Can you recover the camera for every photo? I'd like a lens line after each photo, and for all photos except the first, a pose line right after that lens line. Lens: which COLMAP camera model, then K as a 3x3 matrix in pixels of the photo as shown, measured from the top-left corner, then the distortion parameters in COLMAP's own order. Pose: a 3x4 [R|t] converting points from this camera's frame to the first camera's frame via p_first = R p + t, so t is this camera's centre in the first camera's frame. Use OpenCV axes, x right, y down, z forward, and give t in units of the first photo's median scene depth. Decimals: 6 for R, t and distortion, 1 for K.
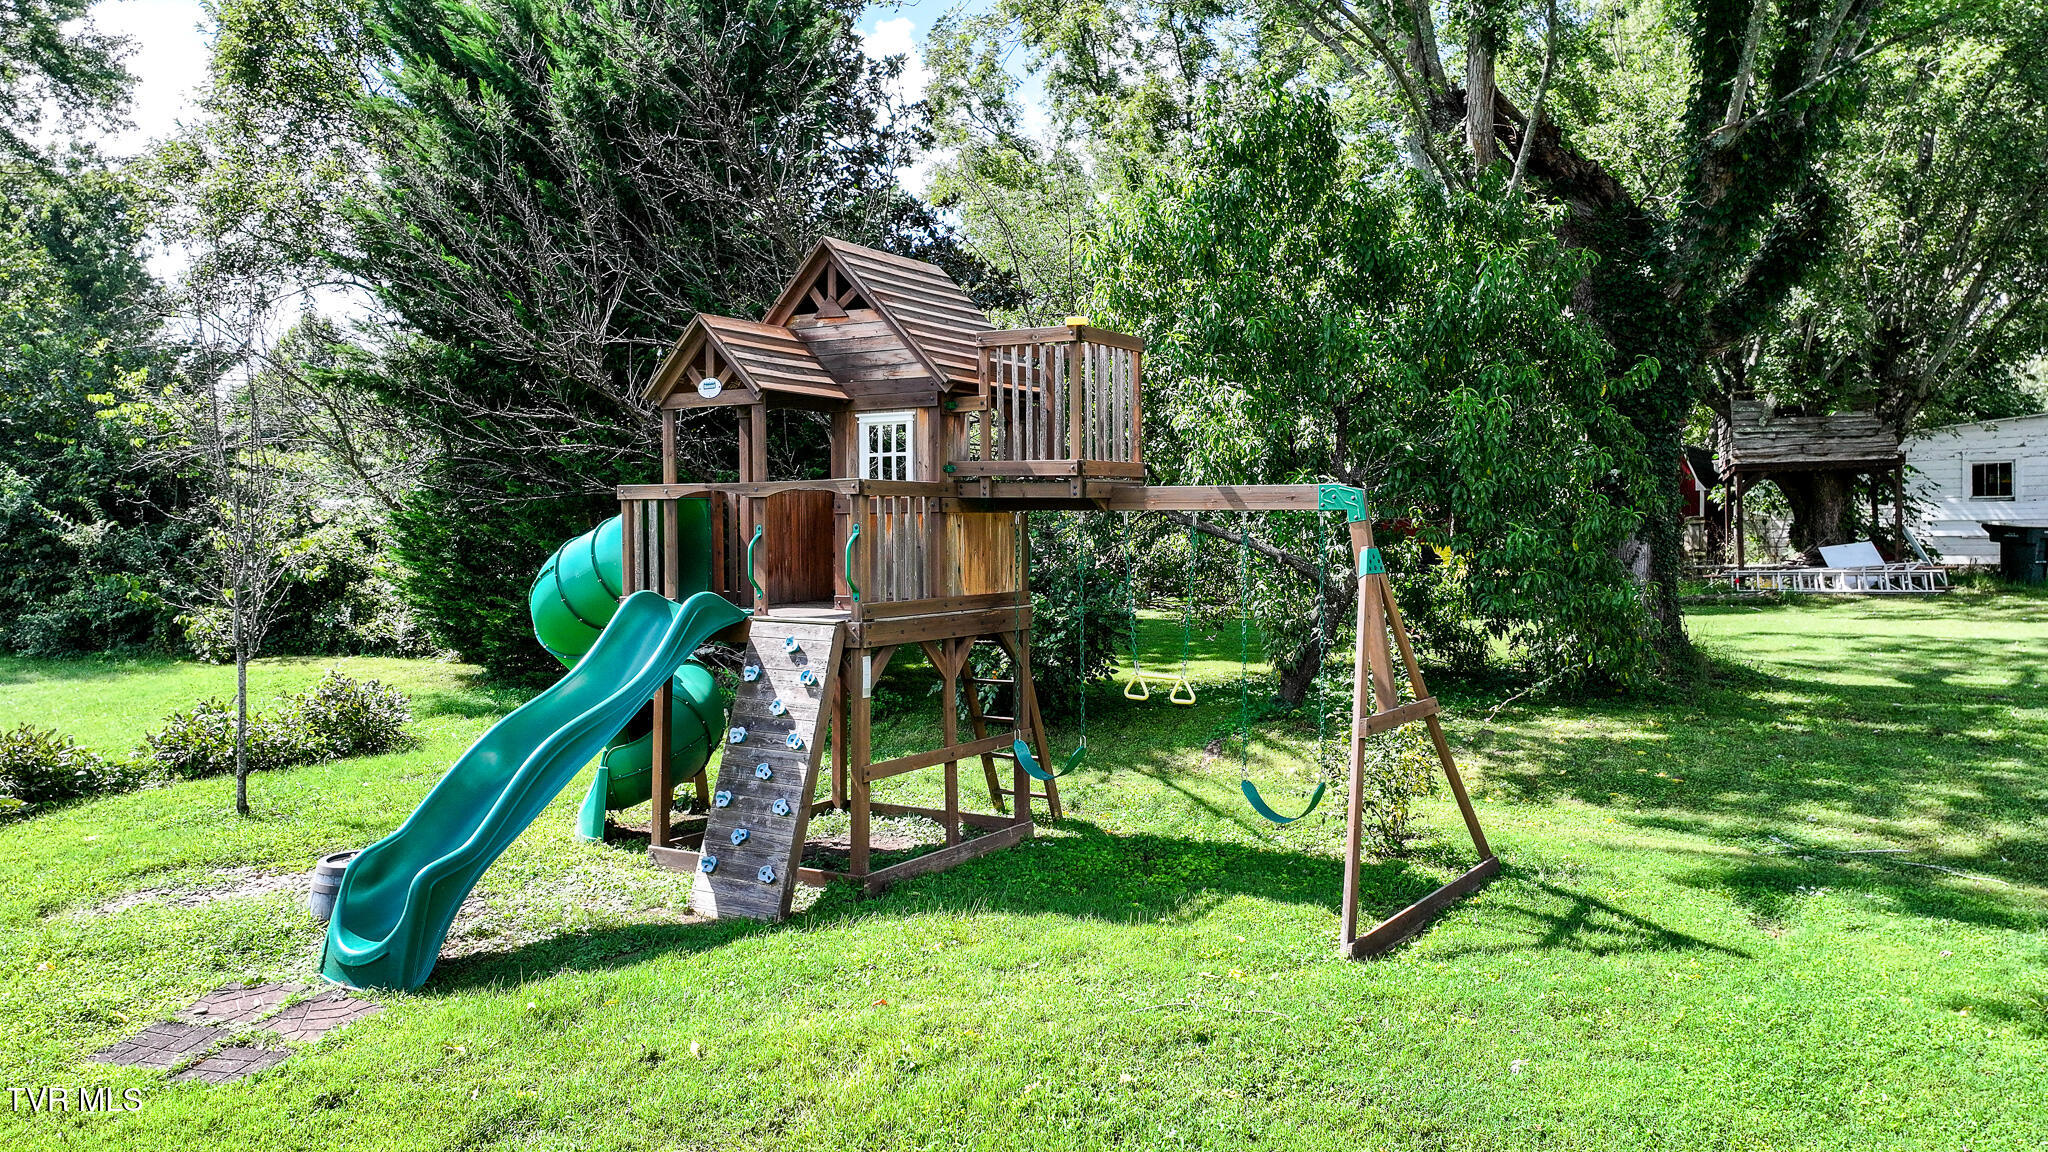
lens RADIAL K [[1433.0, 0, 1031.1], [0, 1433.0, 573.6], [0, 0, 1]] dist [0.009035, 0.008915]
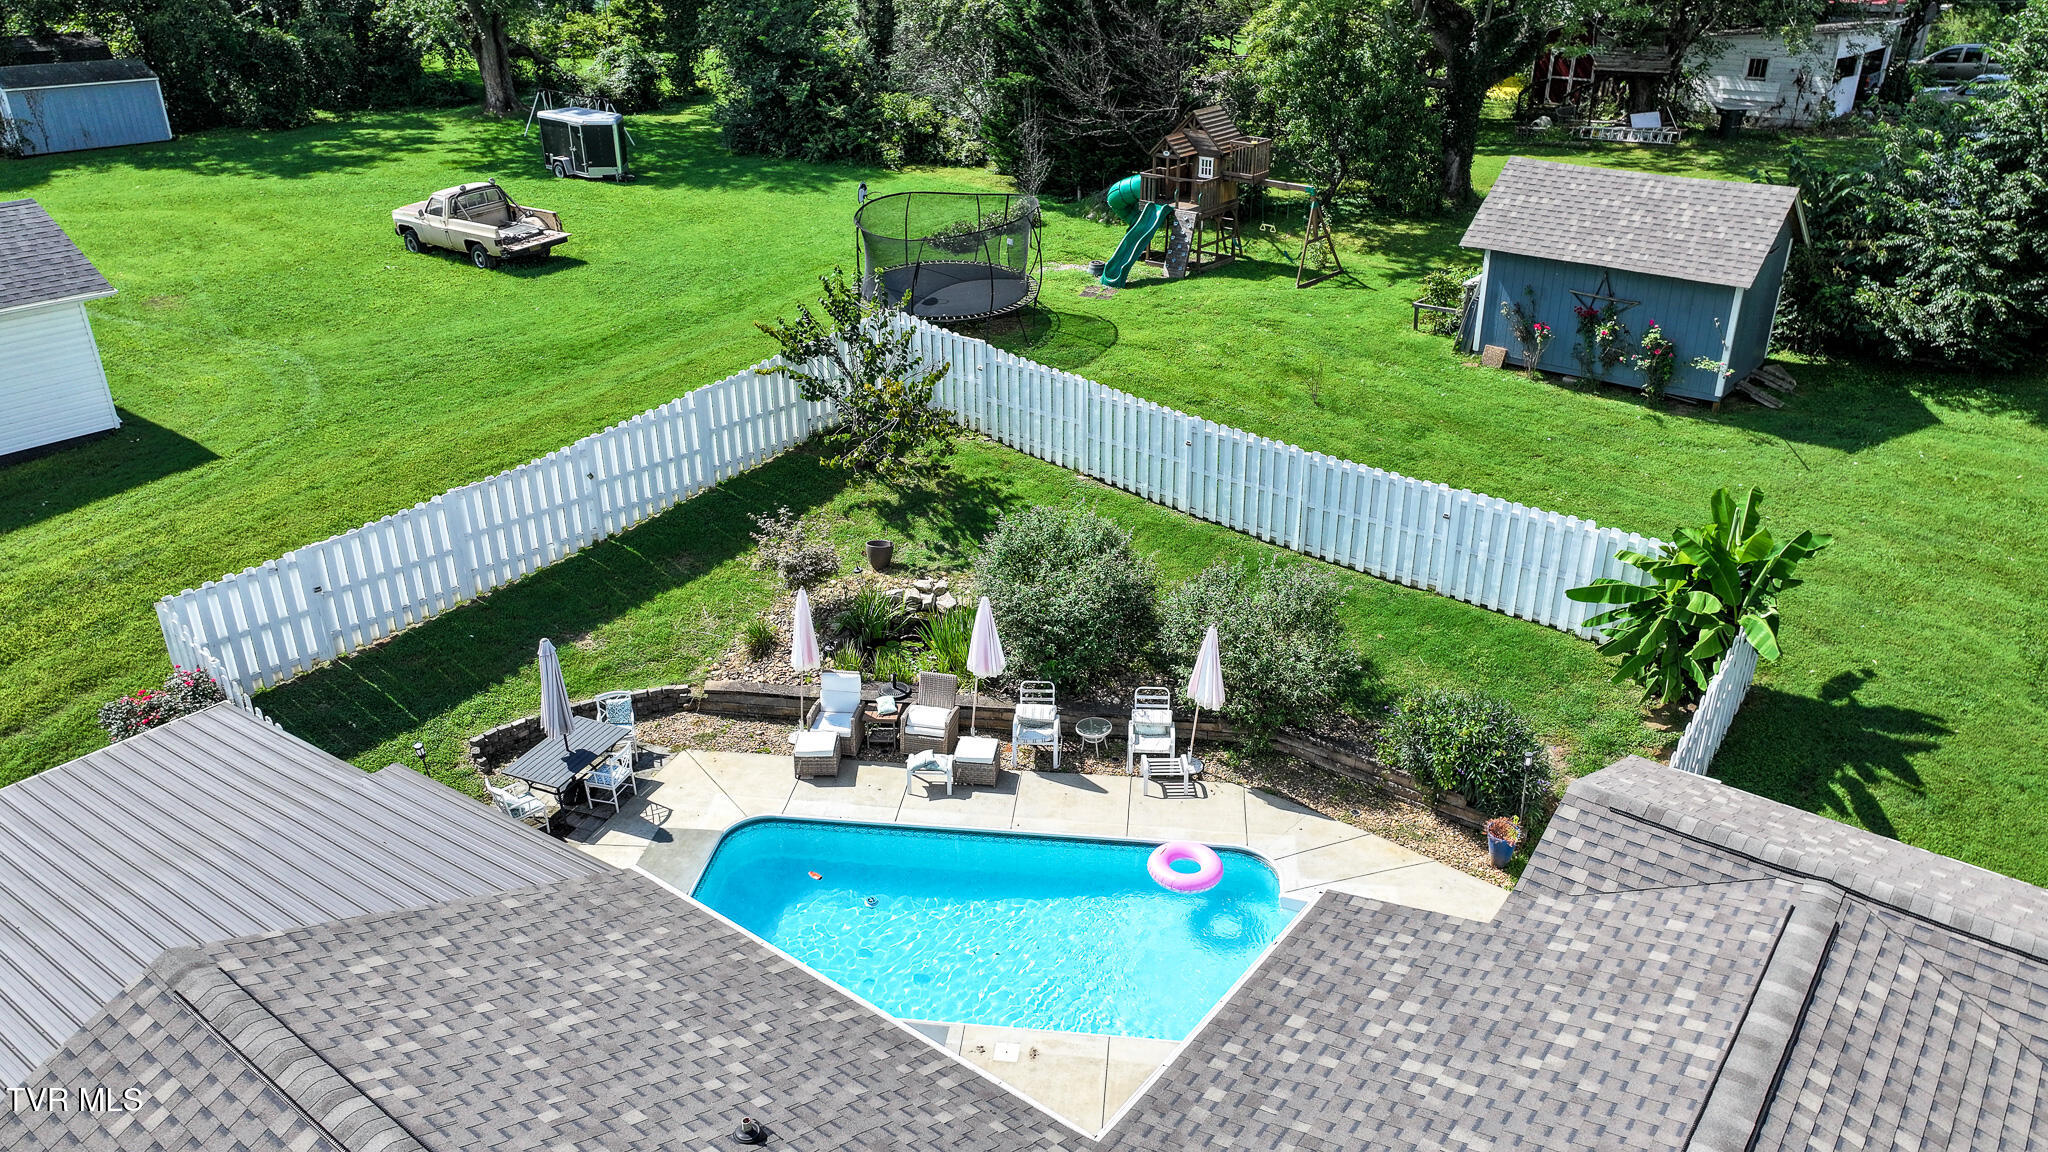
lens RADIAL K [[1433.0, 0, 1031.1], [0, 1433.0, 573.6], [0, 0, 1]] dist [0.009035, 0.008915]
pose [[0.993046, 0.053010, -0.105117, -0.103322], [-0.005065, 0.911299, 0.411713, -0.703925], [0.117618, -0.408318, 0.905231, -3.230567]]
